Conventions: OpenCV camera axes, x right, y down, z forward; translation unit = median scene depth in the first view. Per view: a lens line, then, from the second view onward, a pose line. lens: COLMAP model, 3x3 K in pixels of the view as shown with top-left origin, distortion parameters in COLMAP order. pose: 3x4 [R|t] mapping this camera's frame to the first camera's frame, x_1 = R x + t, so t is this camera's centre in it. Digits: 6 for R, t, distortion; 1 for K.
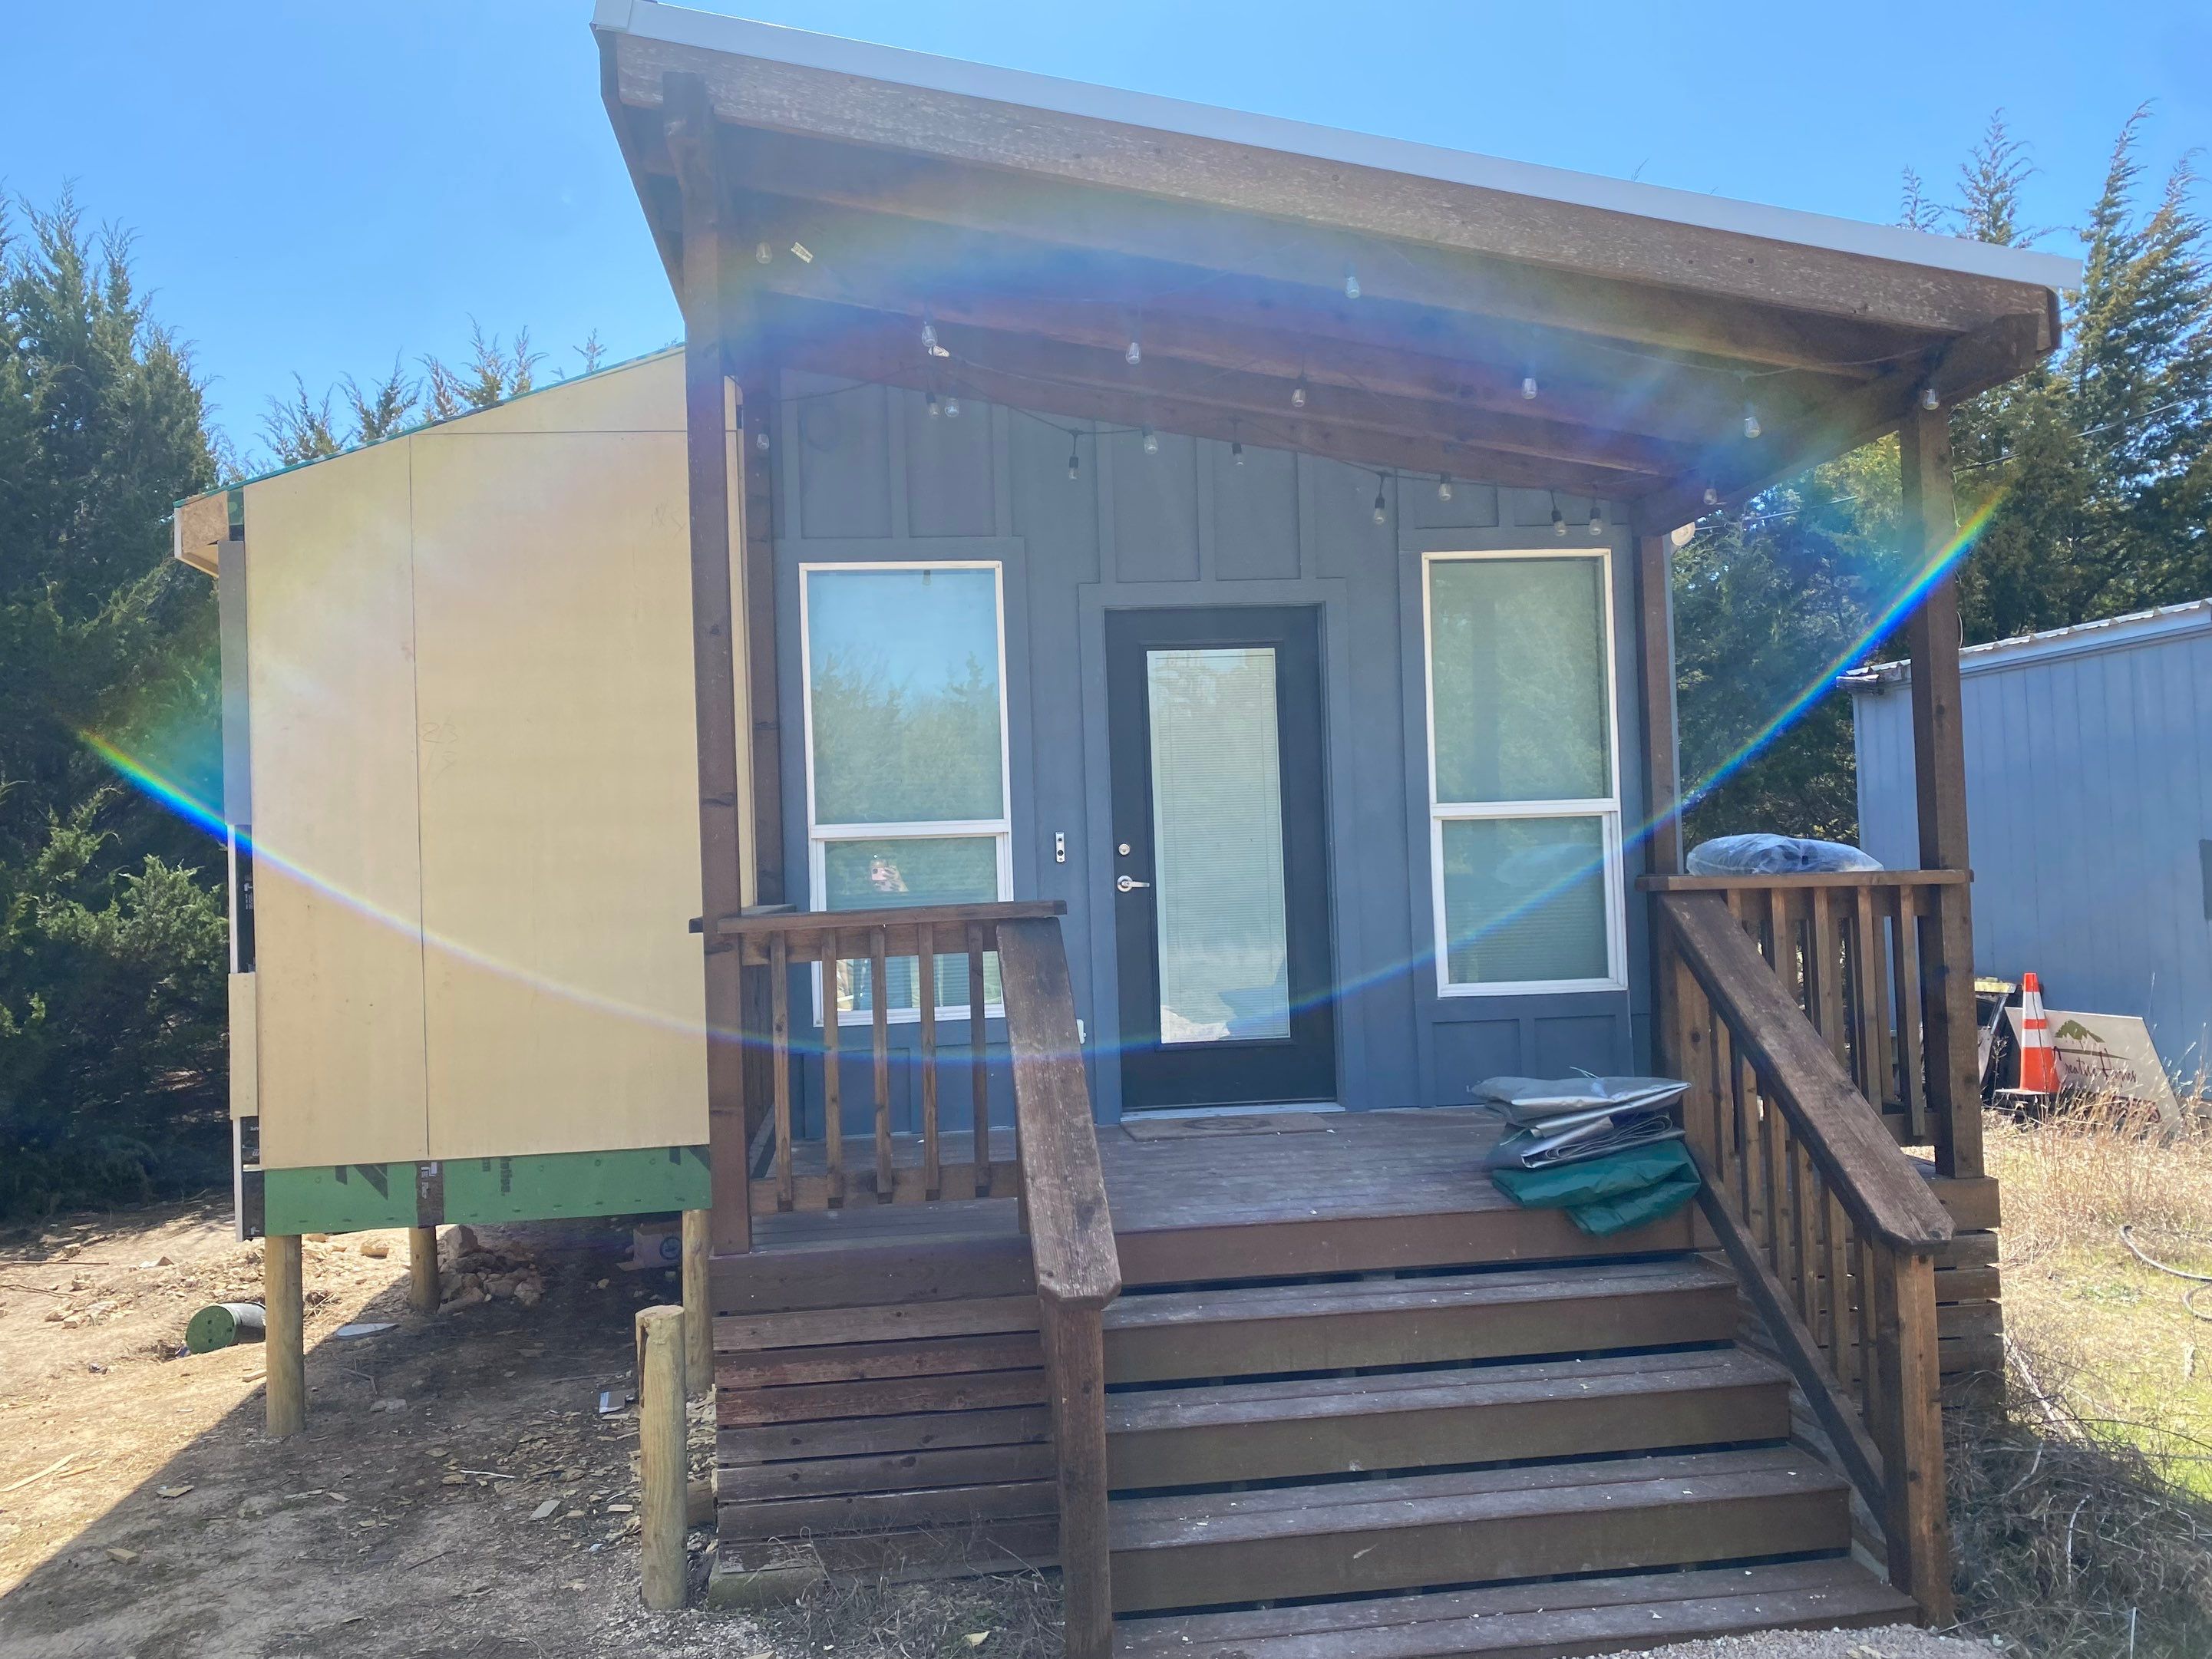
lens RADIAL K [[1714.6, 0, 1100.0], [0, 1714.6, 822.7], [0, 0, 1]] dist [0.015198, -0.013291]
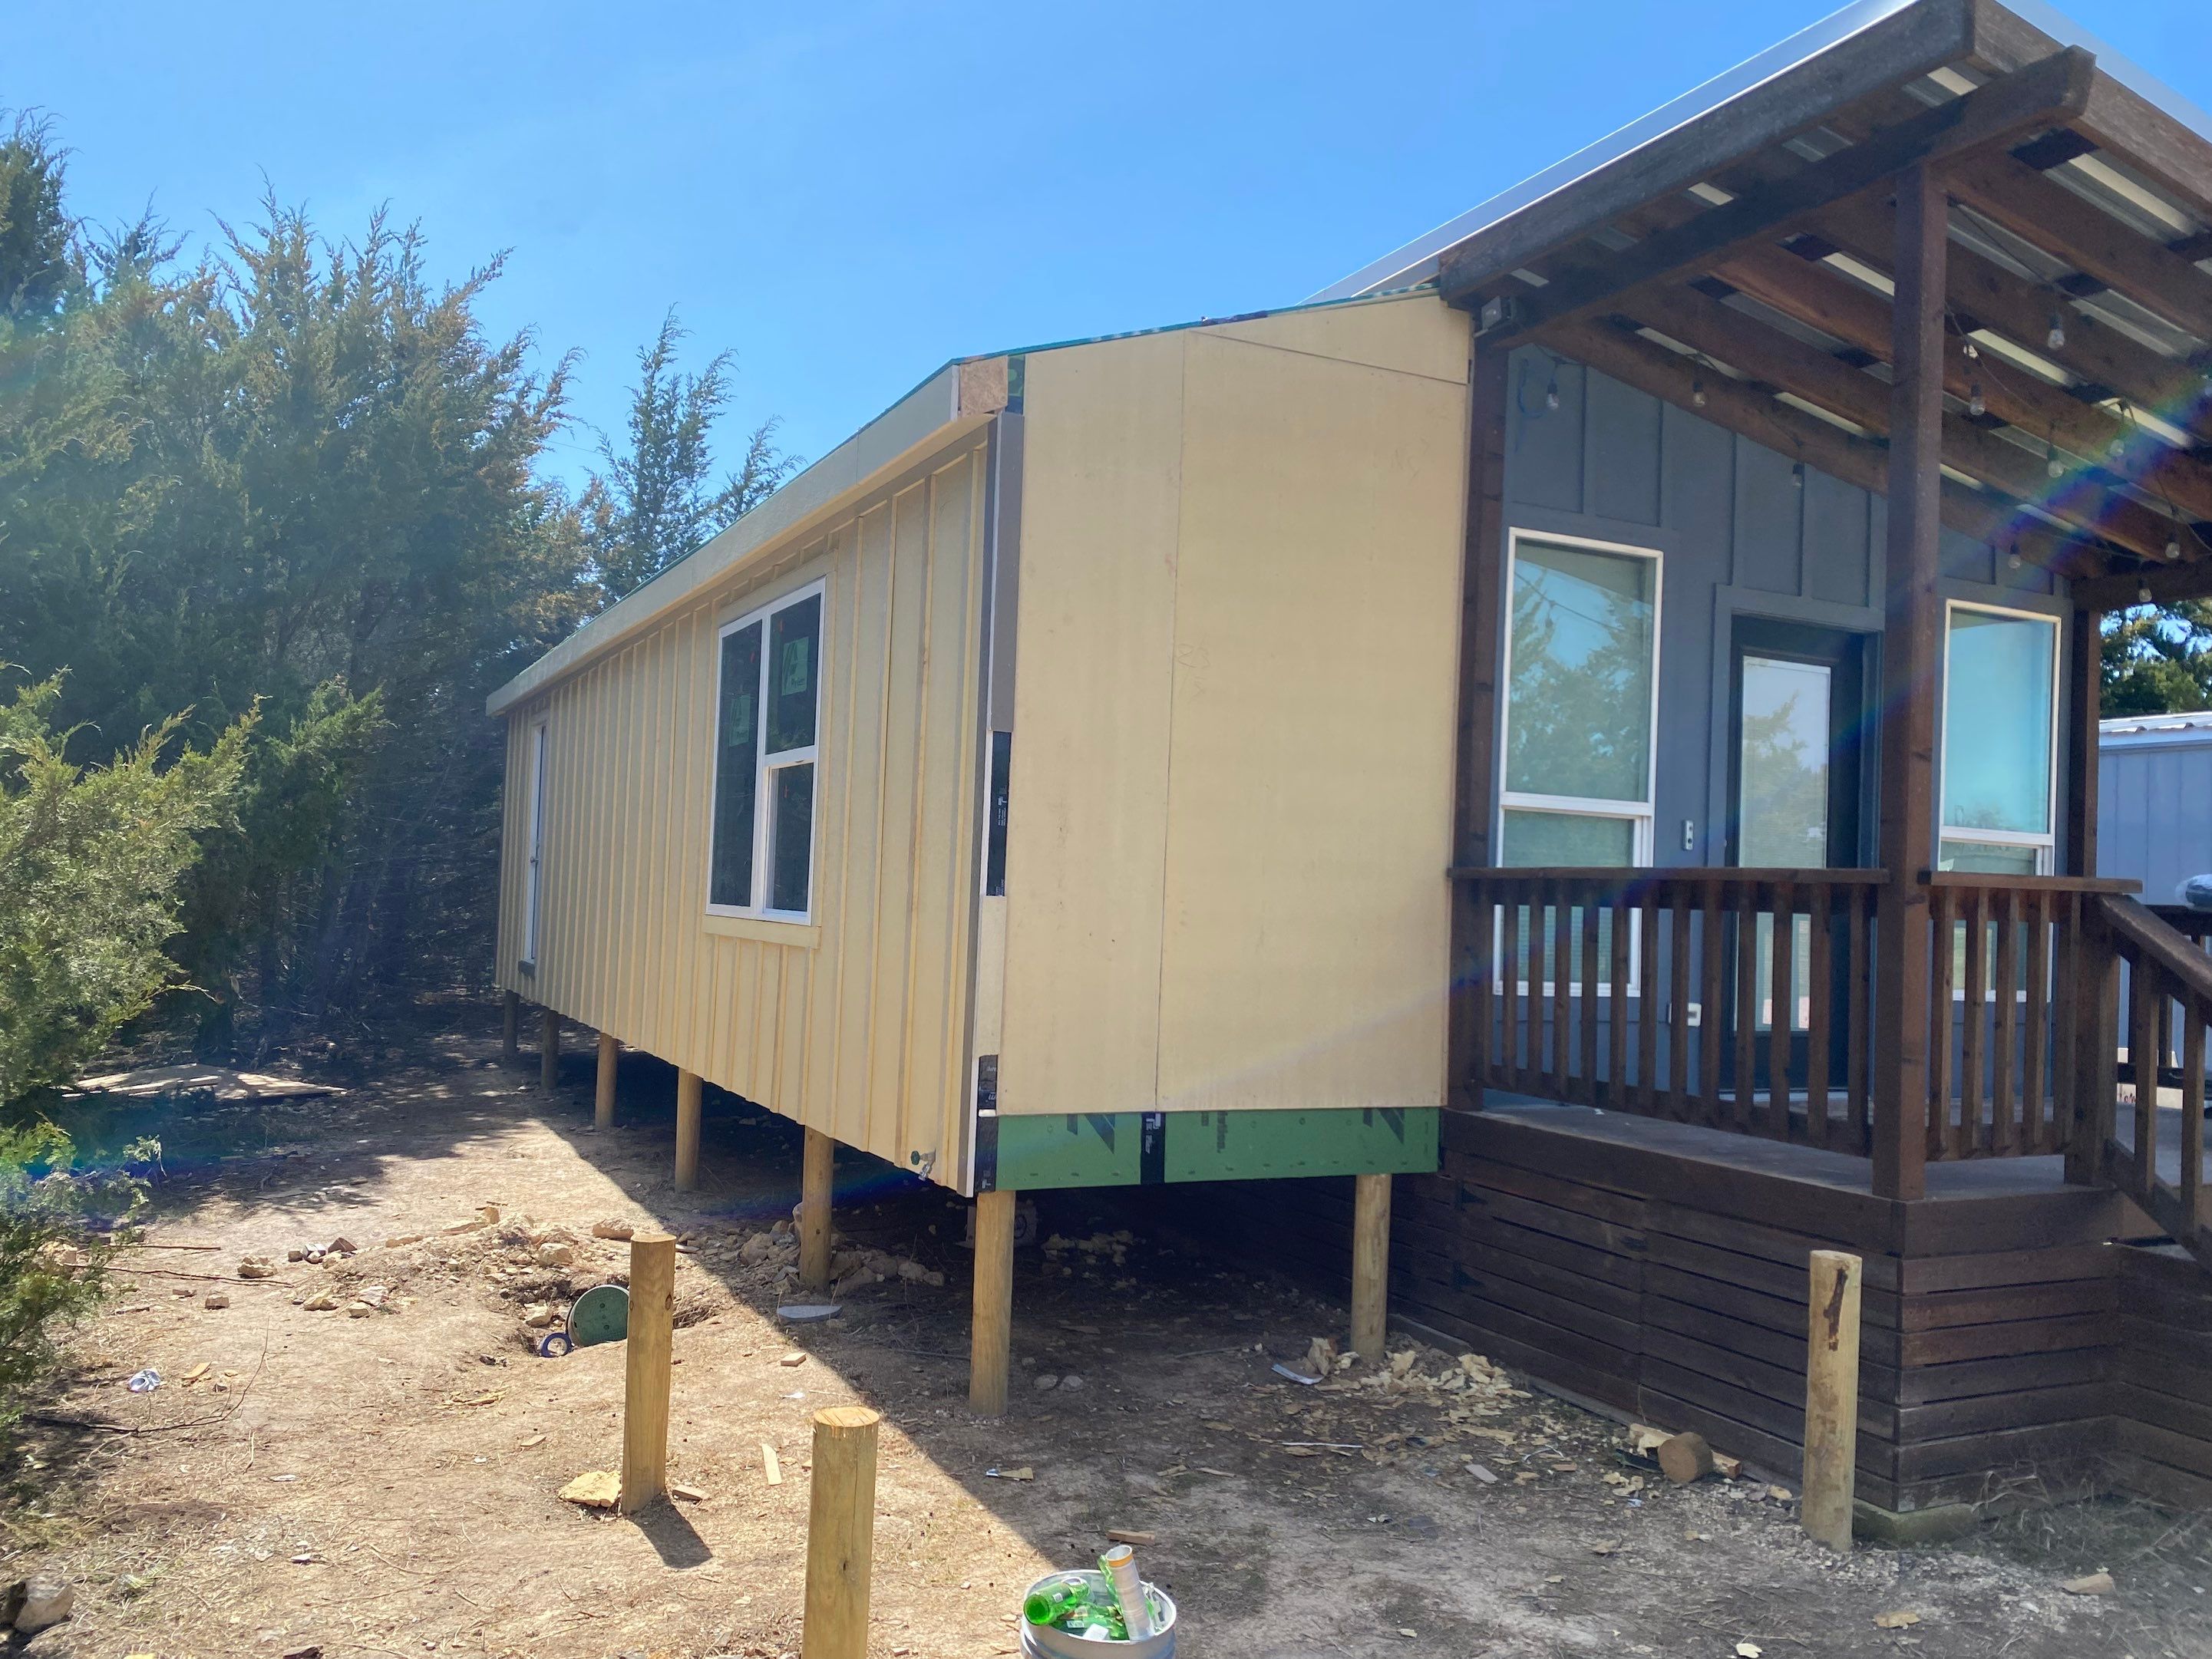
lens RADIAL K [[1714.6, 0, 1104.8], [0, 1714.6, 828.1], [0, 0, 1]] dist [0.015198, -0.013291]
pose [[0.938631, 0.087688, 0.333592, -0.736856], [-0.083253, 0.996146, -0.027595, 0.071657], [-0.334726, -0.001871, 0.942314, 0.141058]]
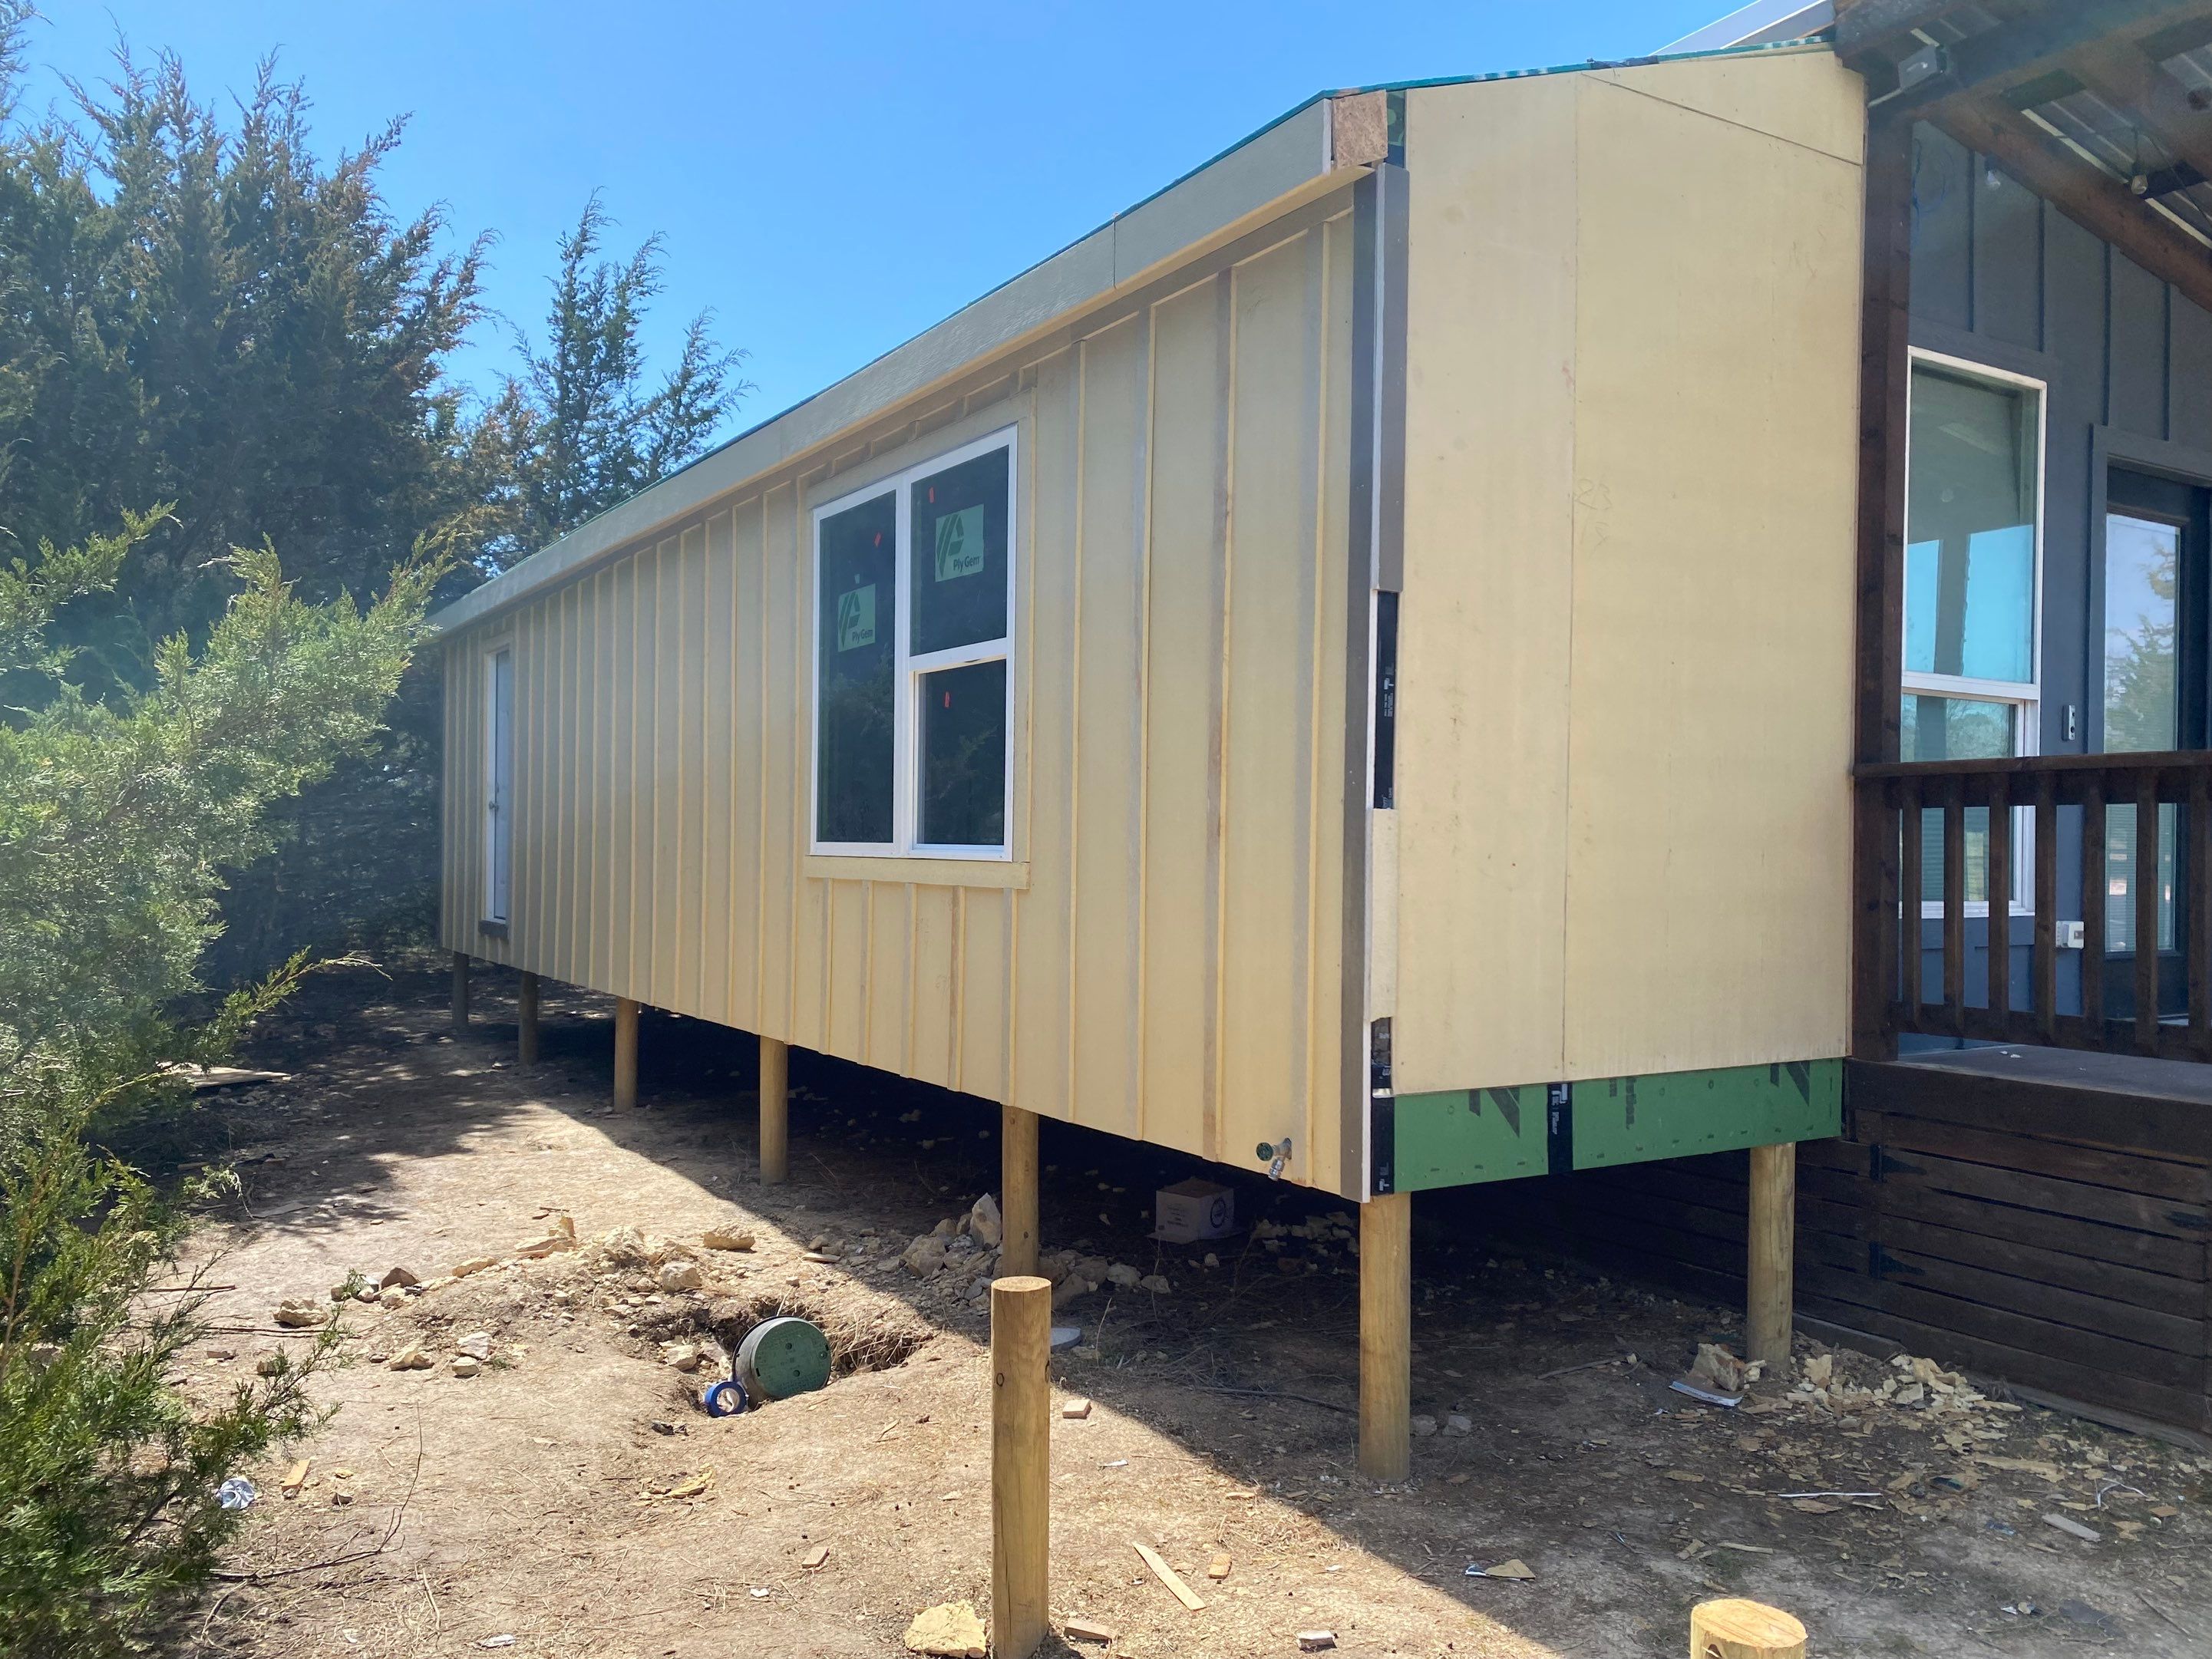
lens RADIAL K [[1714.6, 0, 1118.5], [0, 1714.6, 835.0], [0, 0, 1]] dist [0.015198, -0.013291]
pose [[0.904797, 0.049743, 0.422929, -0.871566], [-0.056472, 0.998398, 0.003385, 0.100729], [-0.422083, -0.026947, 0.906157, 0.424494]]
